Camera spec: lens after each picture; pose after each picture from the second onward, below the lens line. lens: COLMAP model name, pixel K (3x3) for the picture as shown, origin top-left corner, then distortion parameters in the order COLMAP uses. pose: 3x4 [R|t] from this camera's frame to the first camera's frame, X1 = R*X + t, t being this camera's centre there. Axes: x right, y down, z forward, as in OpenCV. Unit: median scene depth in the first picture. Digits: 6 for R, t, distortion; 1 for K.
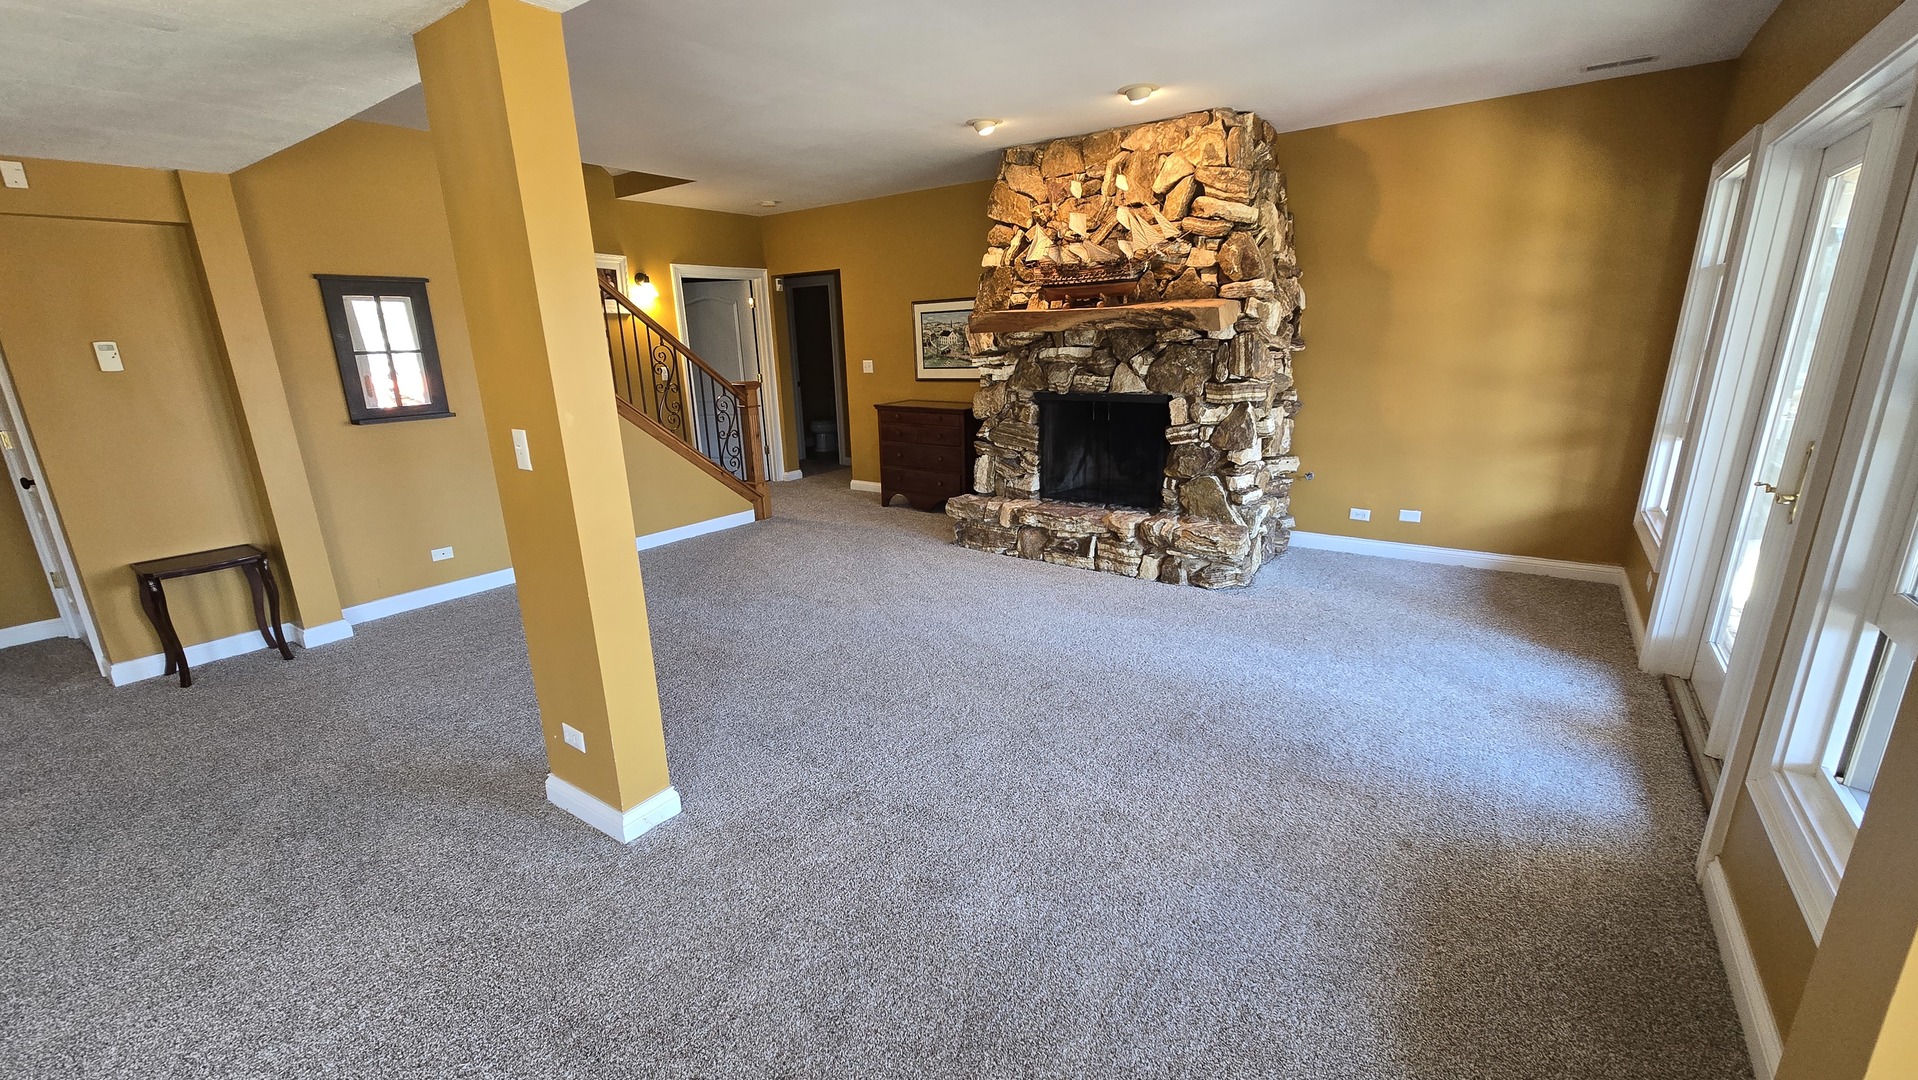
lens RADIAL K [[778.4, 0, 954.8], [0, 778.4, 547.8], [0, 0, 1]] dist [0.001076, 0.000028]
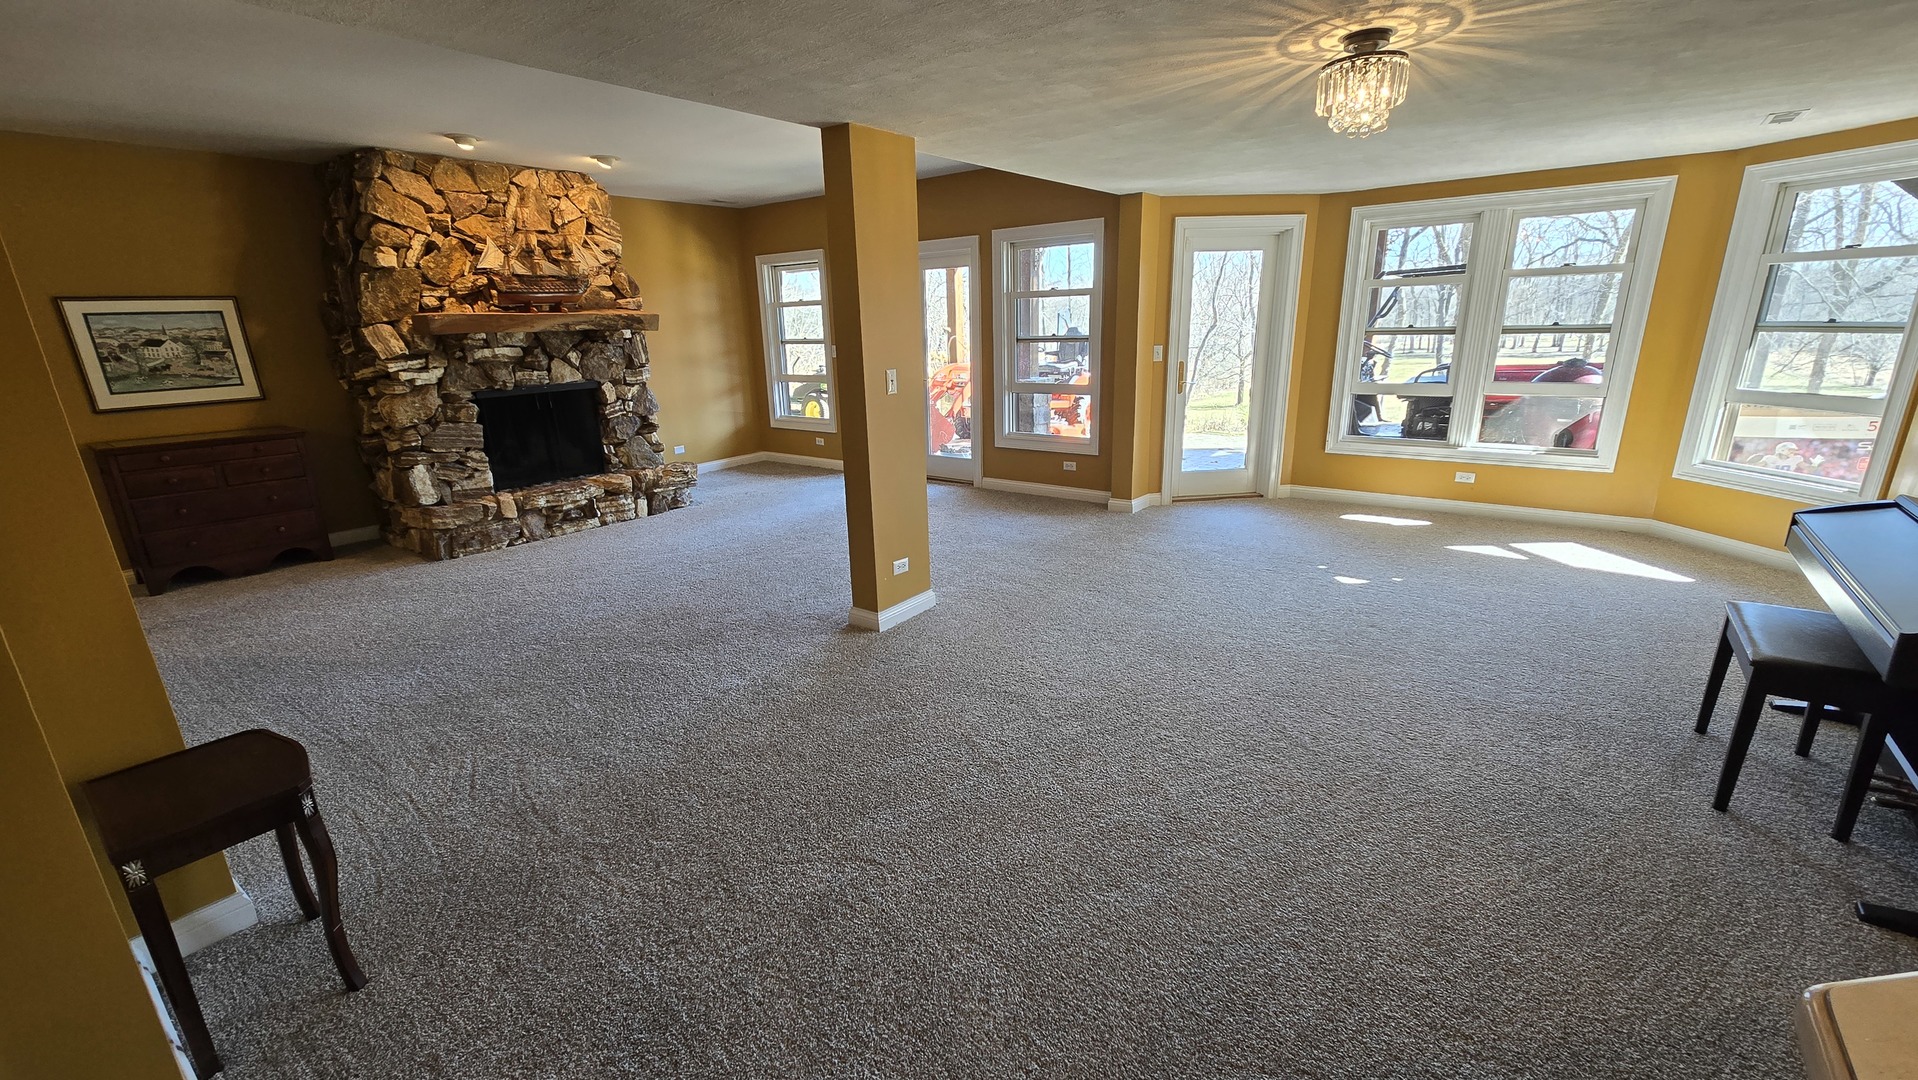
lens RADIAL K [[778.4, 0, 957.4], [0, 778.4, 546.9], [0, 0, 1]] dist [0.001076, 0.000028]
pose [[0.024323, -0.255298, 0.966557, -0.983750], [0.294848, 0.925667, 0.237077, -0.065320], [-0.955235, 0.279221, 0.097789, 0.346047]]
